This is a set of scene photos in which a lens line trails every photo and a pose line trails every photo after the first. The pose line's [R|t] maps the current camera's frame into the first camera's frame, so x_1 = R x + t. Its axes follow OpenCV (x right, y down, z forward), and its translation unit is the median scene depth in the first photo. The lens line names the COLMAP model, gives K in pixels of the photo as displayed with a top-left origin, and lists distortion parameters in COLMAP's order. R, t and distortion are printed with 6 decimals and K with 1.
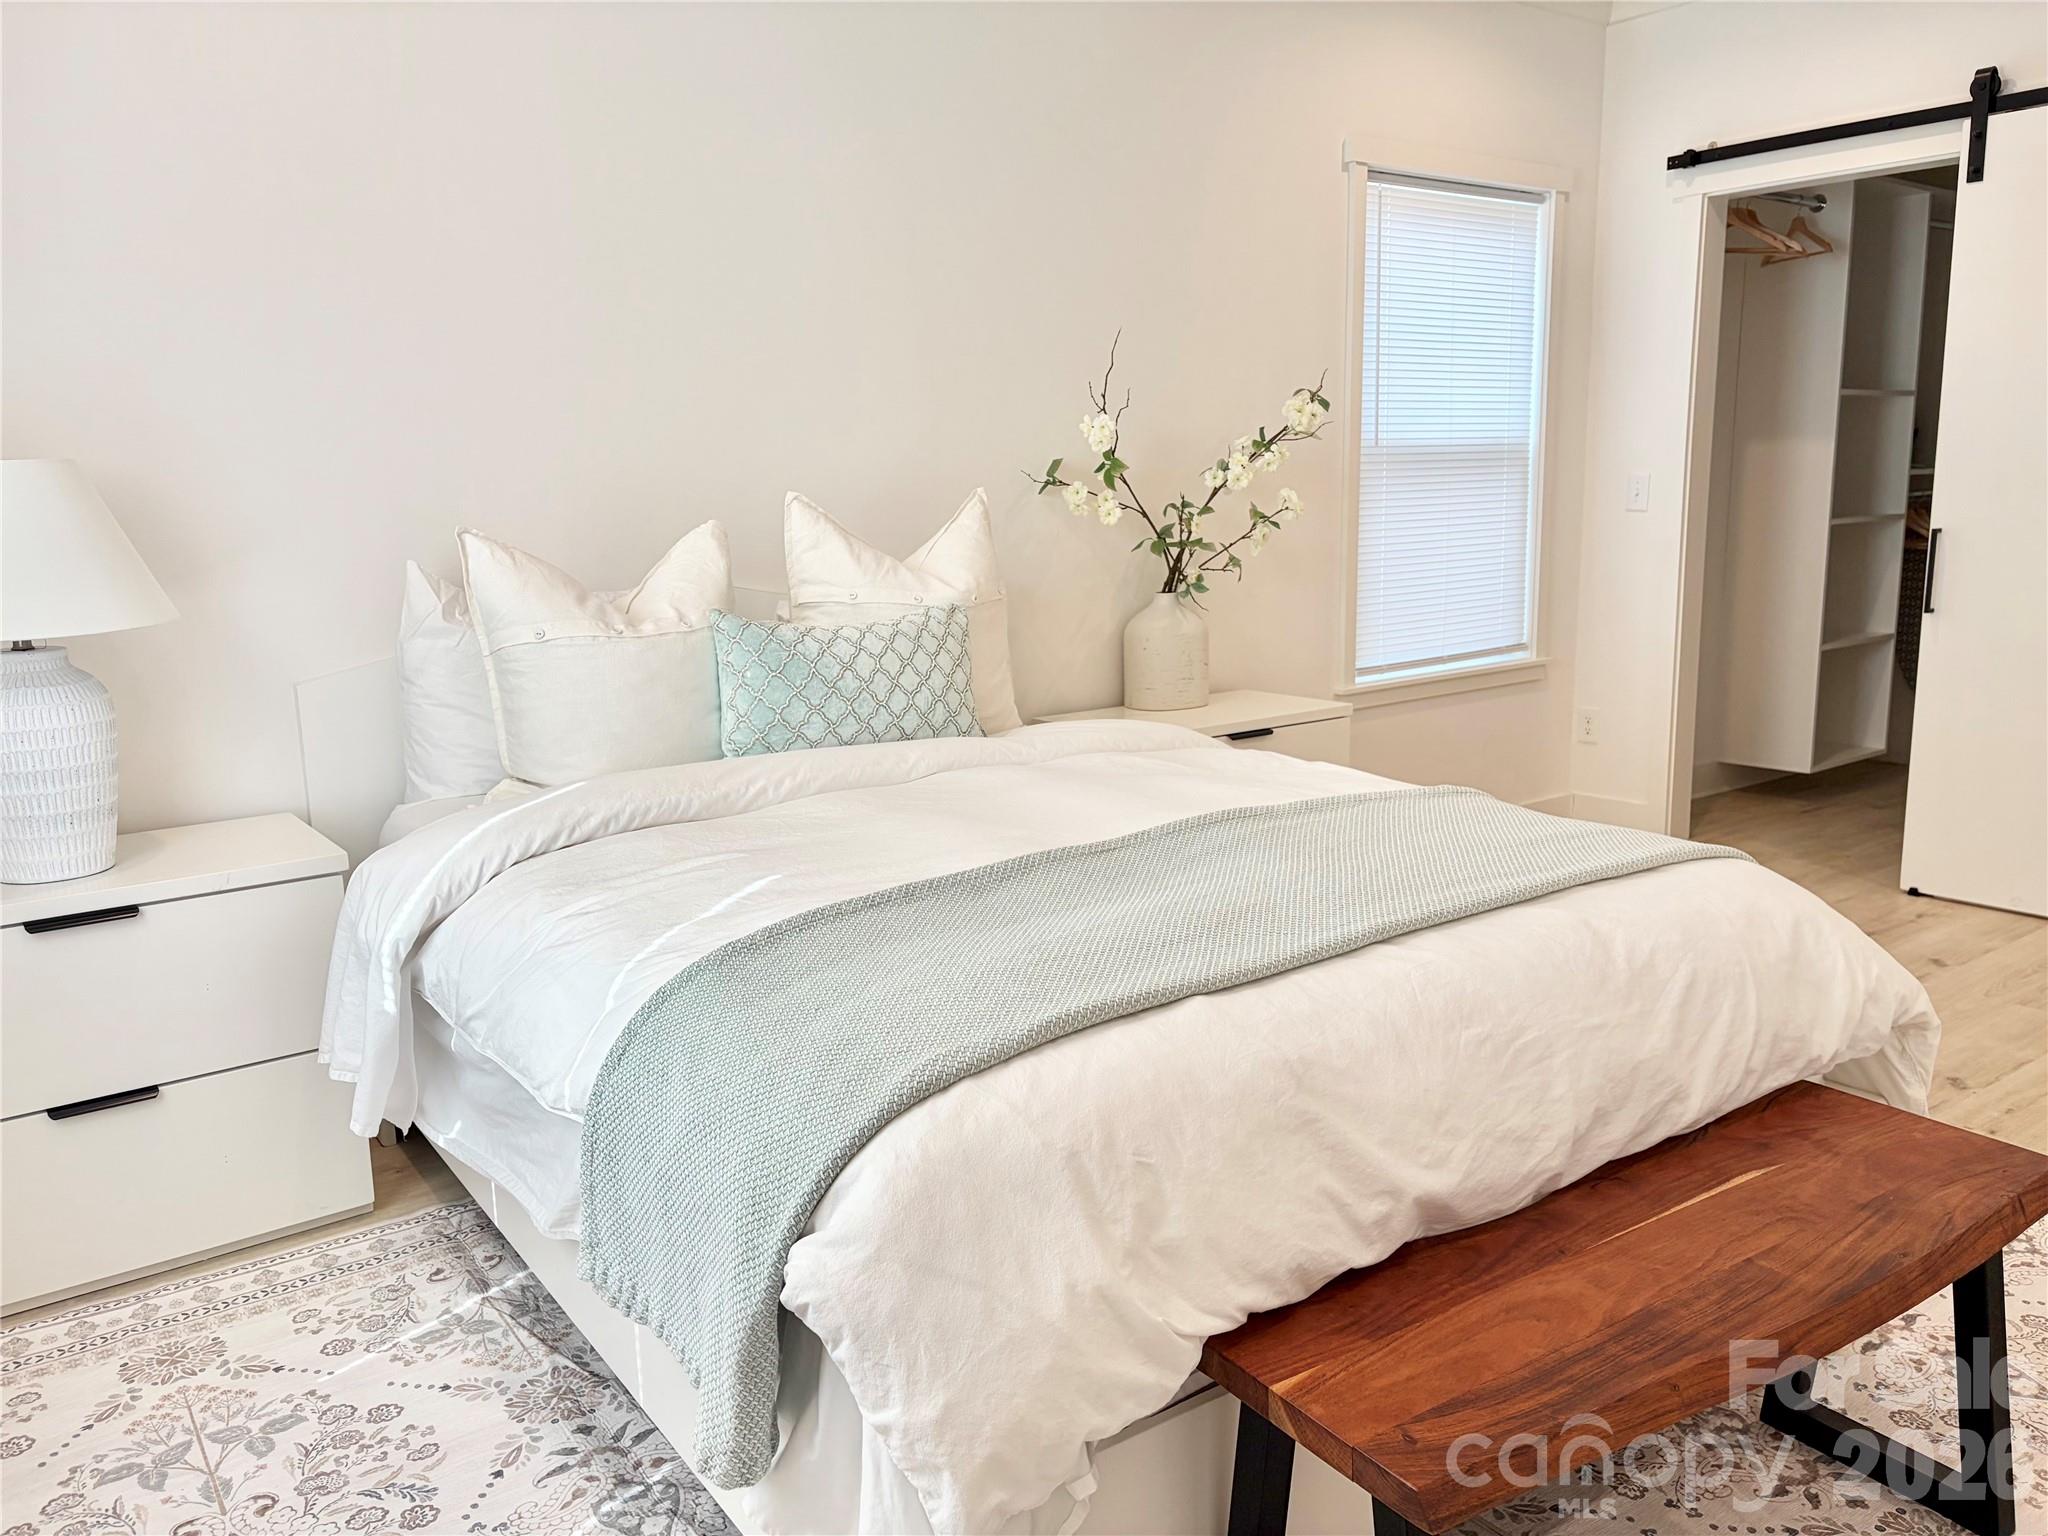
lens RADIAL K [[1530.9, 0, 1020.8], [0, 1530.9, 781.3], [0, 0, 1]] dist [0.048716, -0.045478]
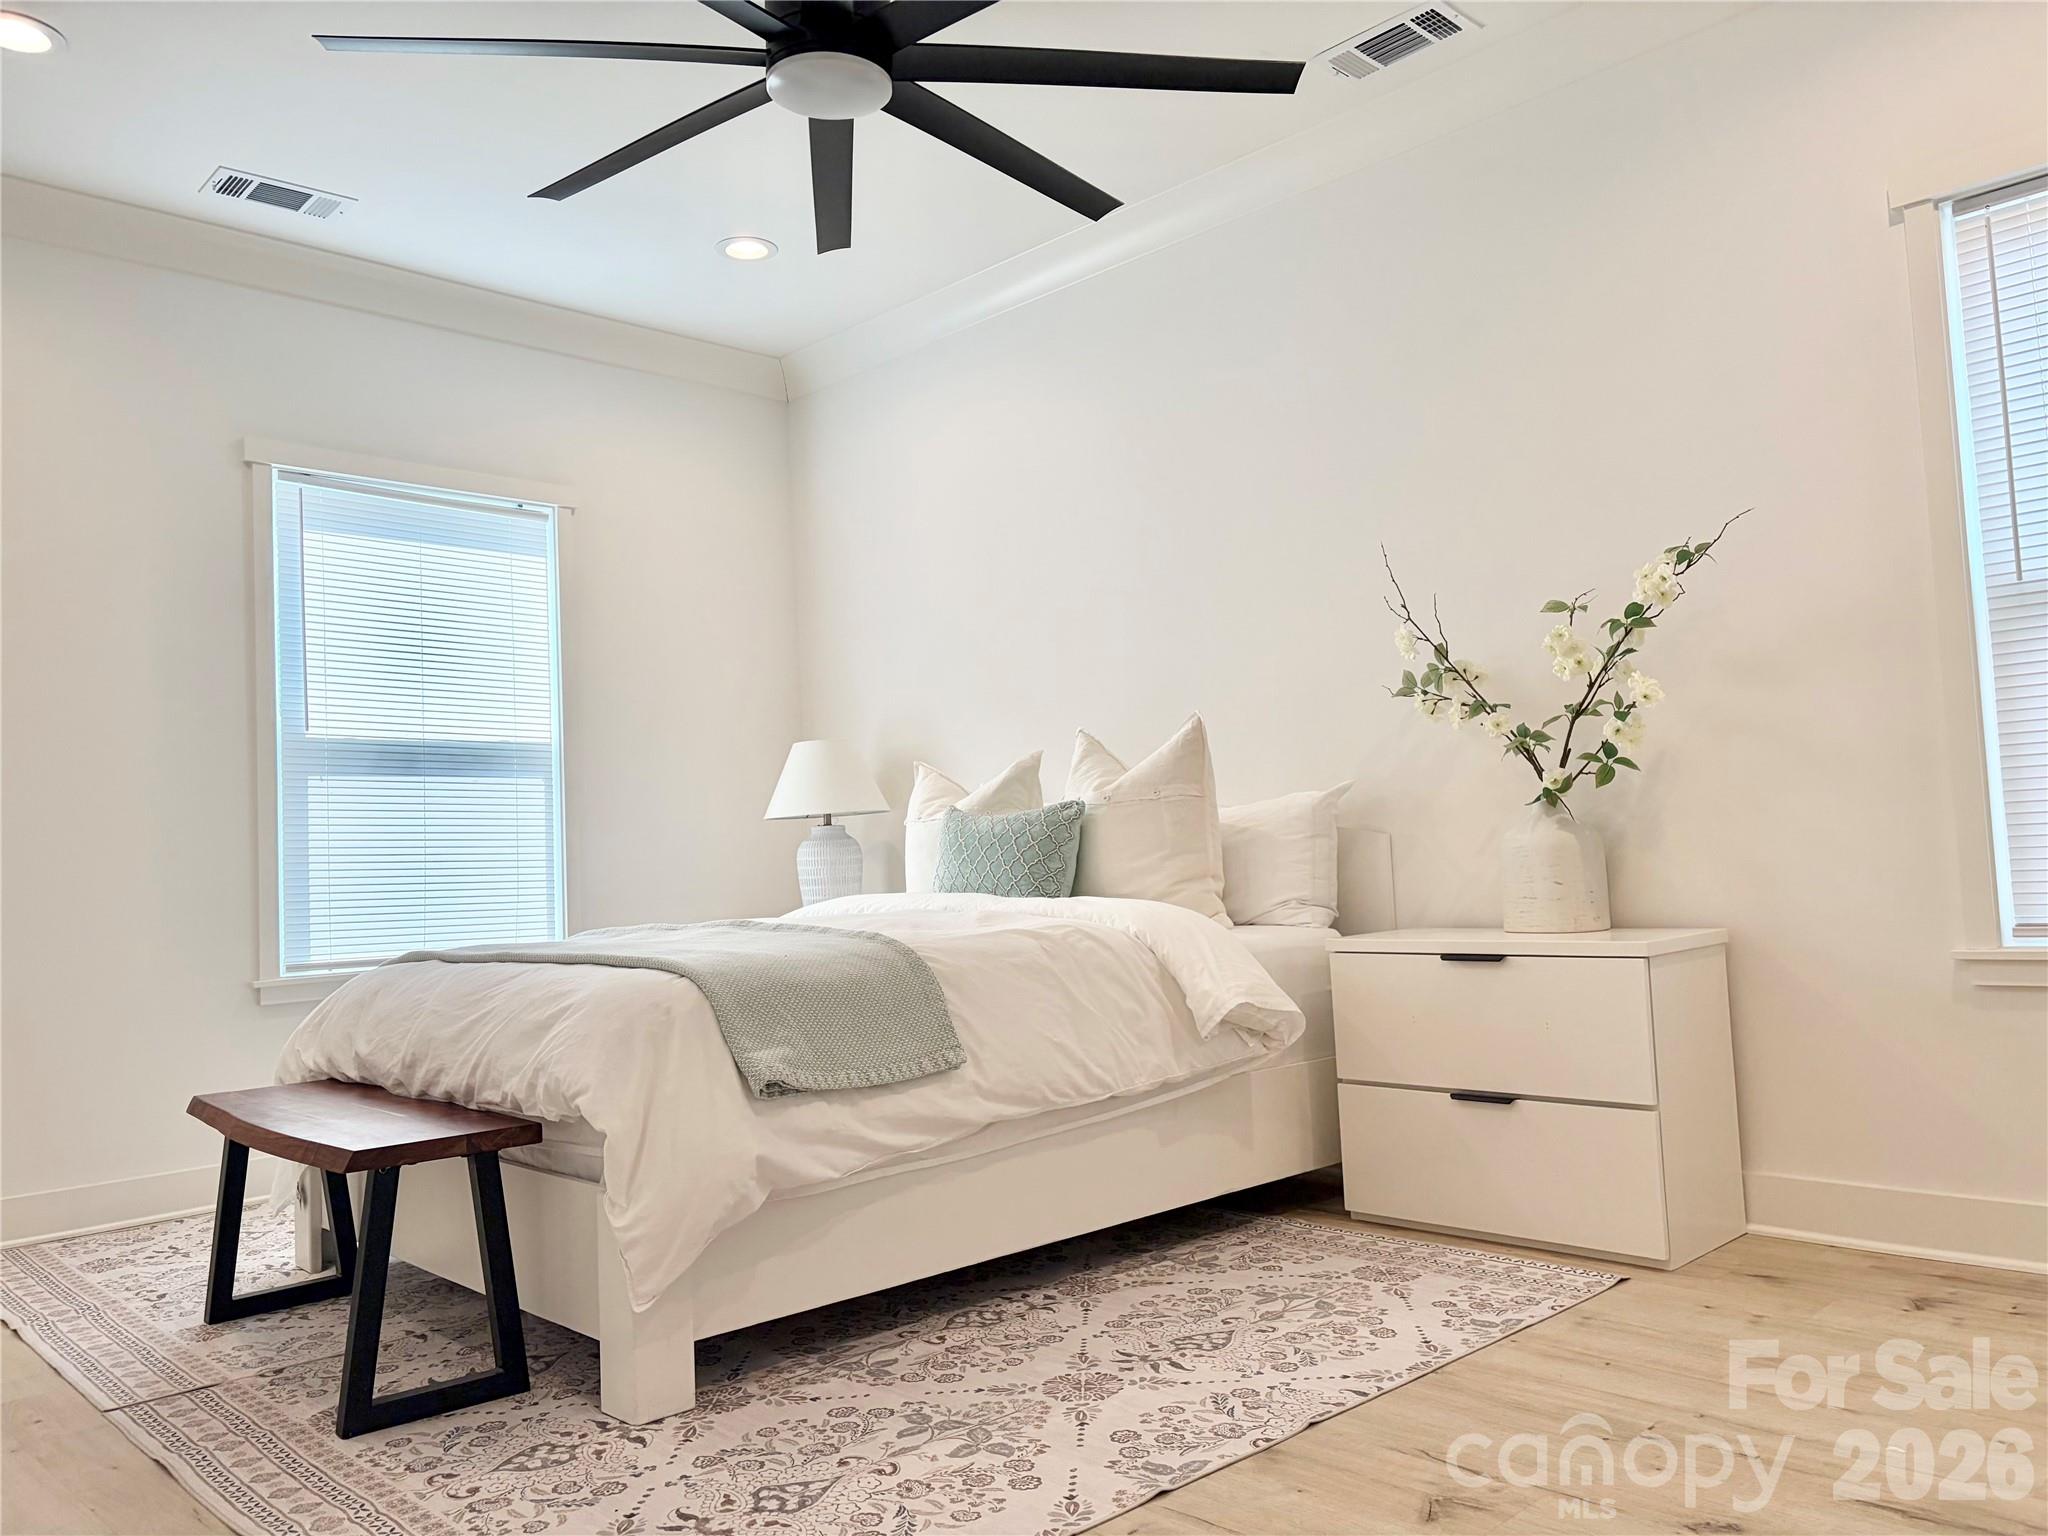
lens RADIAL K [[1530.9, 0, 1010.5], [0, 1530.9, 766.4], [0, 0, 1]] dist [0.048716, -0.045478]
pose [[0.124639, -0.045872, -0.991141, 1.405015], [-0.150074, 0.986566, -0.064533, -0.060698], [0.980787, 0.156788, 0.116080, 0.899179]]
